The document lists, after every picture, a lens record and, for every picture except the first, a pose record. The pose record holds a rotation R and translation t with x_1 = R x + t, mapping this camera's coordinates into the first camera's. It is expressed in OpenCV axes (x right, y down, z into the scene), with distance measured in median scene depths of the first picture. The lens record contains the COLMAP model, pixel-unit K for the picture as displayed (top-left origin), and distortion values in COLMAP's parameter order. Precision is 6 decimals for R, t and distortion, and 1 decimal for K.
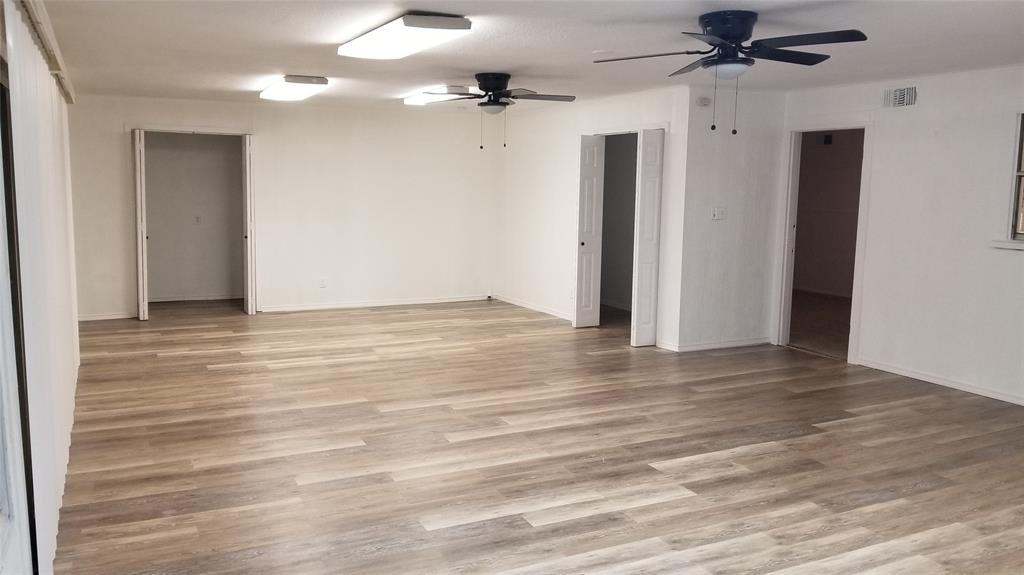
lens RADIAL K [[790.7, 0, 512.0], [0, 790.7, 287.5], [0, 0, 1]] dist [0.041324, -0.105676]
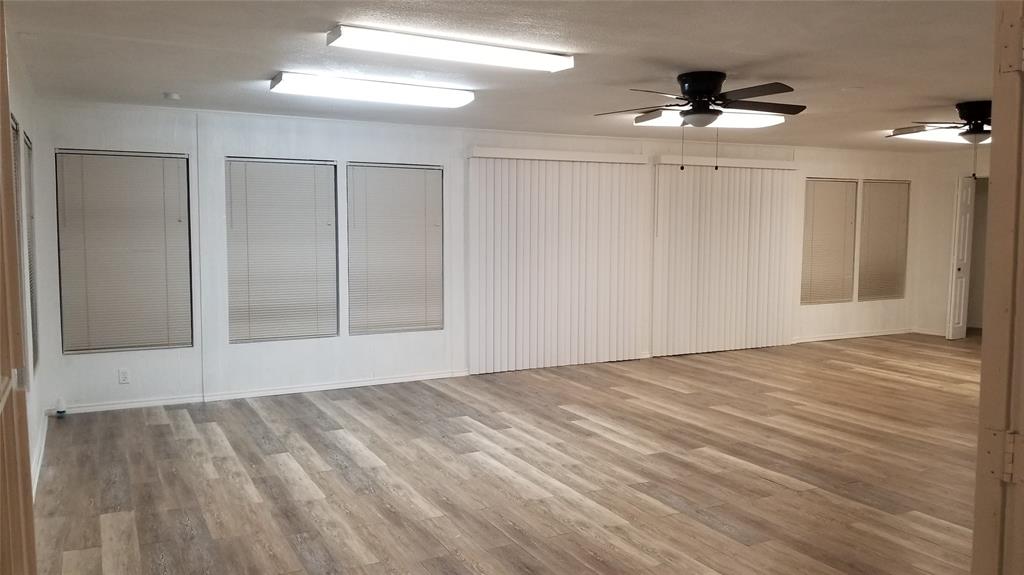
lens RADIAL K [[790.7, 0, 512.0], [0, 790.7, 287.5], [0, 0, 1]] dist [0.041324, -0.105676]
pose [[0.016092, 0.067728, -0.997574, 1.331915], [-0.129063, 0.989497, 0.065098, -0.056116], [0.991506, 0.127702, 0.024664, 0.639452]]
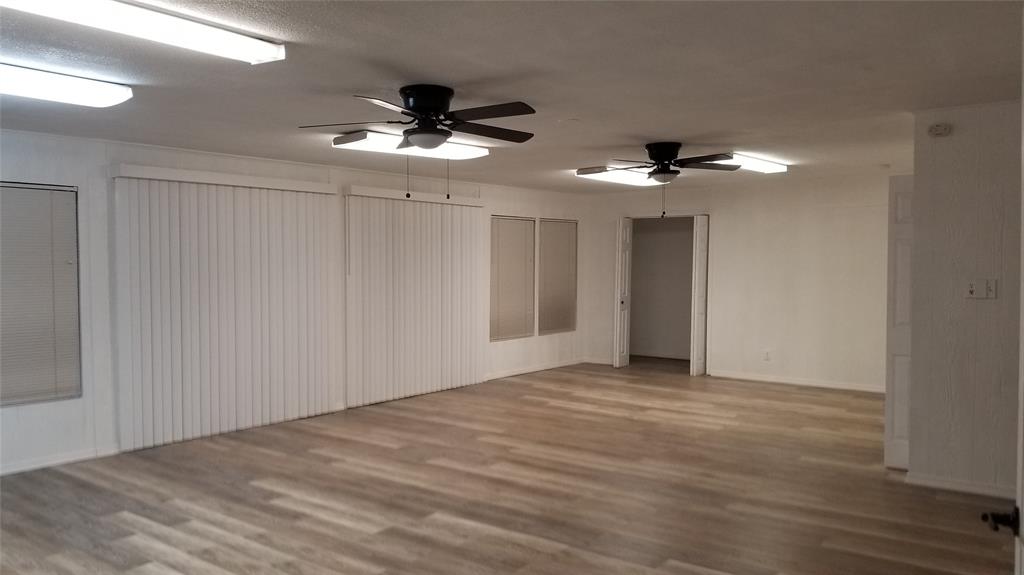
lens RADIAL K [[787.7, 0, 524.2], [0, 787.7, 298.7], [0, 0, 1]] dist [0.085909, -0.163358]
pose [[0.443530, 0.028133, -0.895818, 1.147105], [-0.107093, 0.994010, -0.021807, -0.049715], [0.889838, 0.105608, 0.443886, 0.596034]]
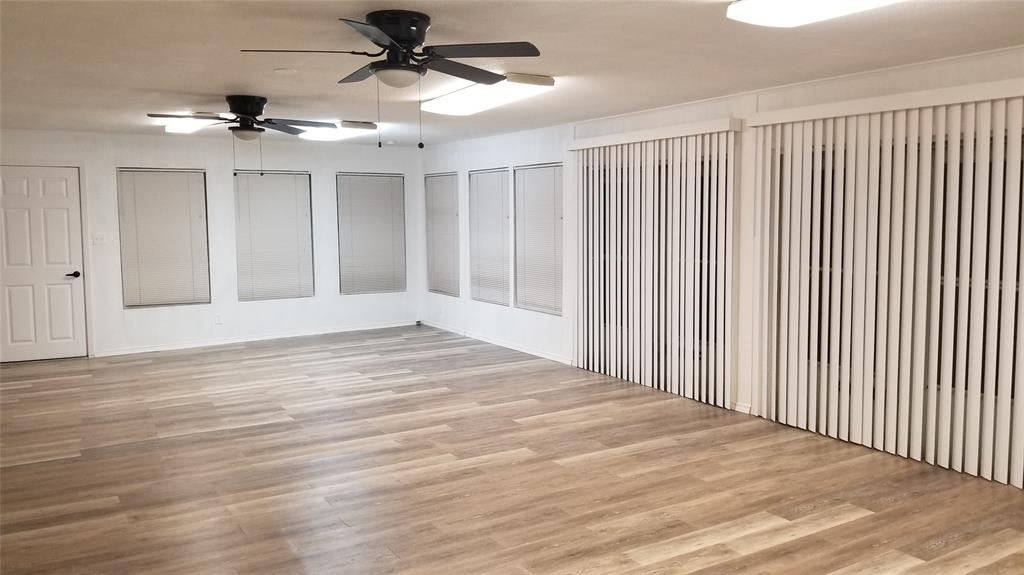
lens RADIAL K [[790.7, 0, 512.0], [0, 790.7, 287.5], [0, 0, 1]] dist [0.041324, -0.105676]
pose [[-0.995992, -0.003030, -0.089393, -0.073554], [-0.022519, 0.975729, 0.217822, -0.290808], [0.086563, 0.218962, -0.971886, 2.256337]]
